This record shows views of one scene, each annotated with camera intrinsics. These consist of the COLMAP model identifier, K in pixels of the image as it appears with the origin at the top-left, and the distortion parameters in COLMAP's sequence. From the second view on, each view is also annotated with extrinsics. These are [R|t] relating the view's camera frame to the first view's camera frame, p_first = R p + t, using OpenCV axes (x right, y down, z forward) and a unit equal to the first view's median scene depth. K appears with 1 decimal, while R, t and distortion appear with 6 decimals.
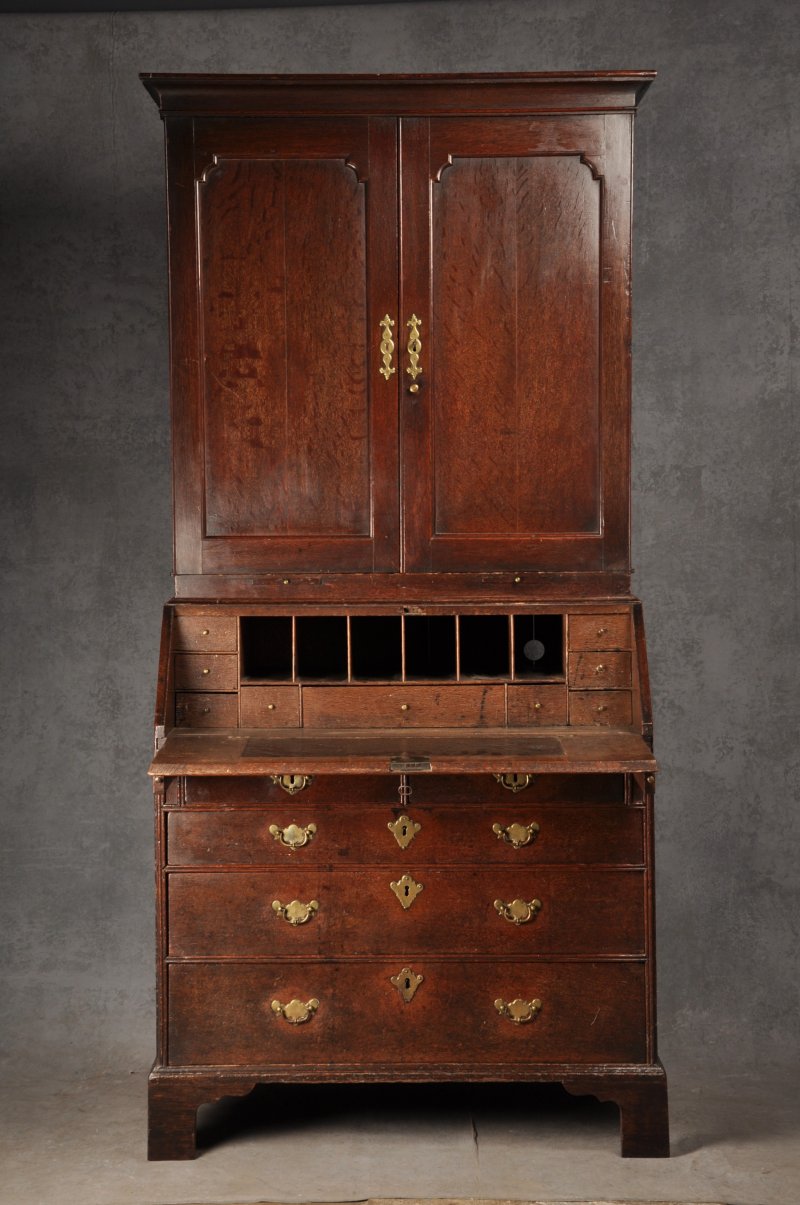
lens RADIAL K [[2494.6, 0, 398.5], [0, 2494.6, 614.2], [0, 0, 1]] dist [0.205863, 0.067399]
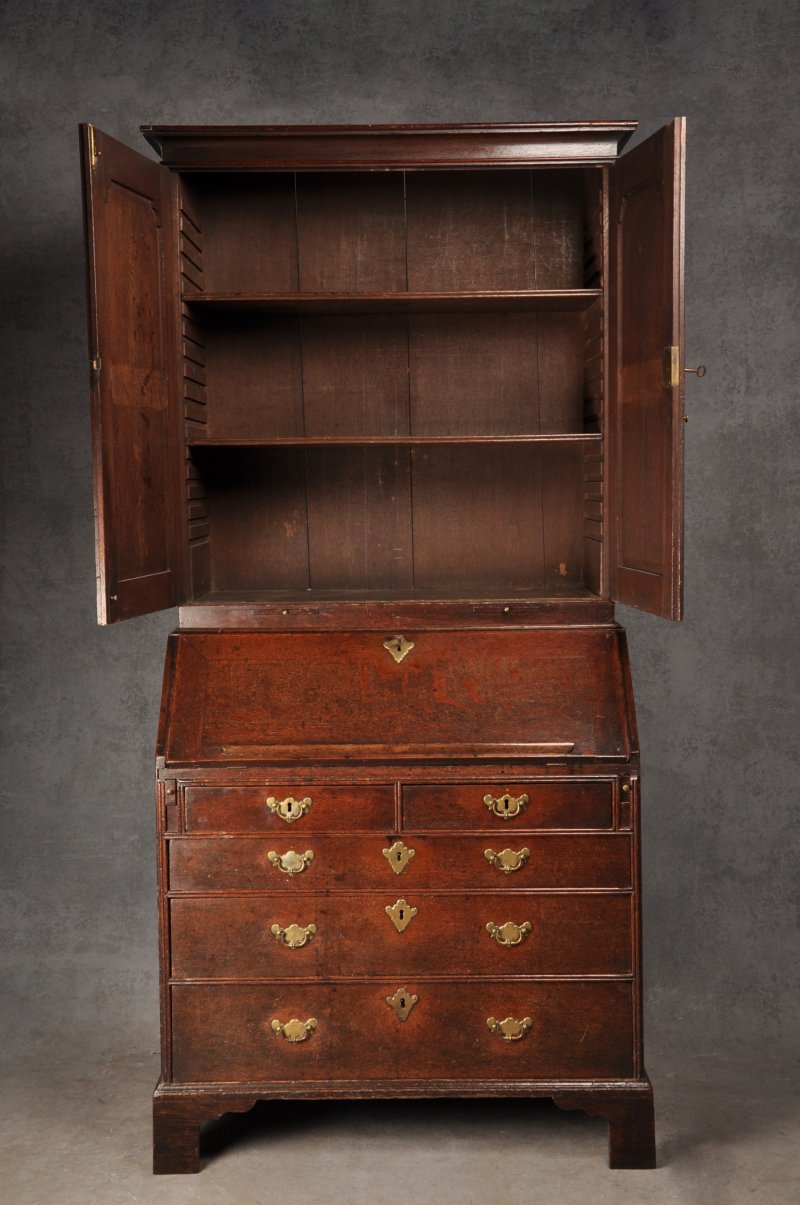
lens RADIAL K [[1708.6, 0, 400.0], [0, 1708.6, 602.5], [0, 0, 1]] dist [0.030954, 0.056098]
pose [[0.999976, -0.005668, -0.003992, 0.006019], [0.005731, 0.999858, 0.015878, -0.028035], [0.003902, -0.015900, 0.999866, 0.284120]]
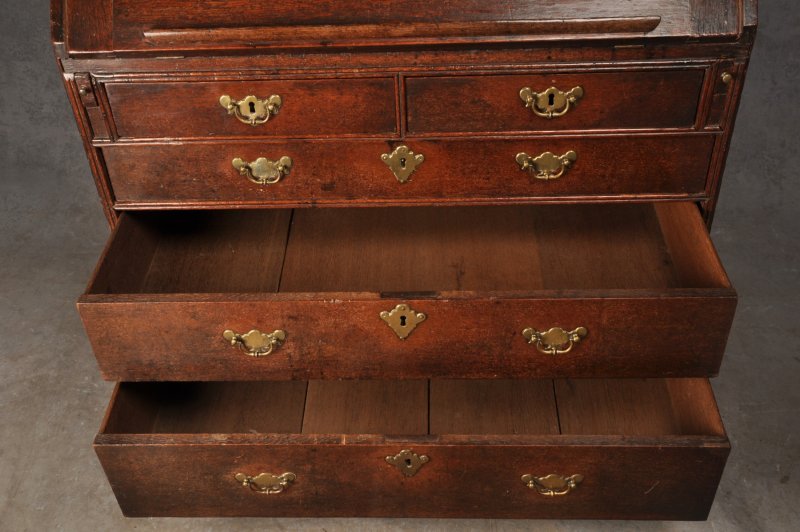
lens RADIAL K [[916.6, 0, 394.5], [0, 916.6, 302.3], [0, 0, 1]] dist [-0.010737, 0.185265]
pose [[0.998991, -0.008804, -0.044047, 0.011559], [0.033491, 0.799477, 0.599763, -0.049202], [0.029934, -0.600633, 0.798965, 0.715524]]
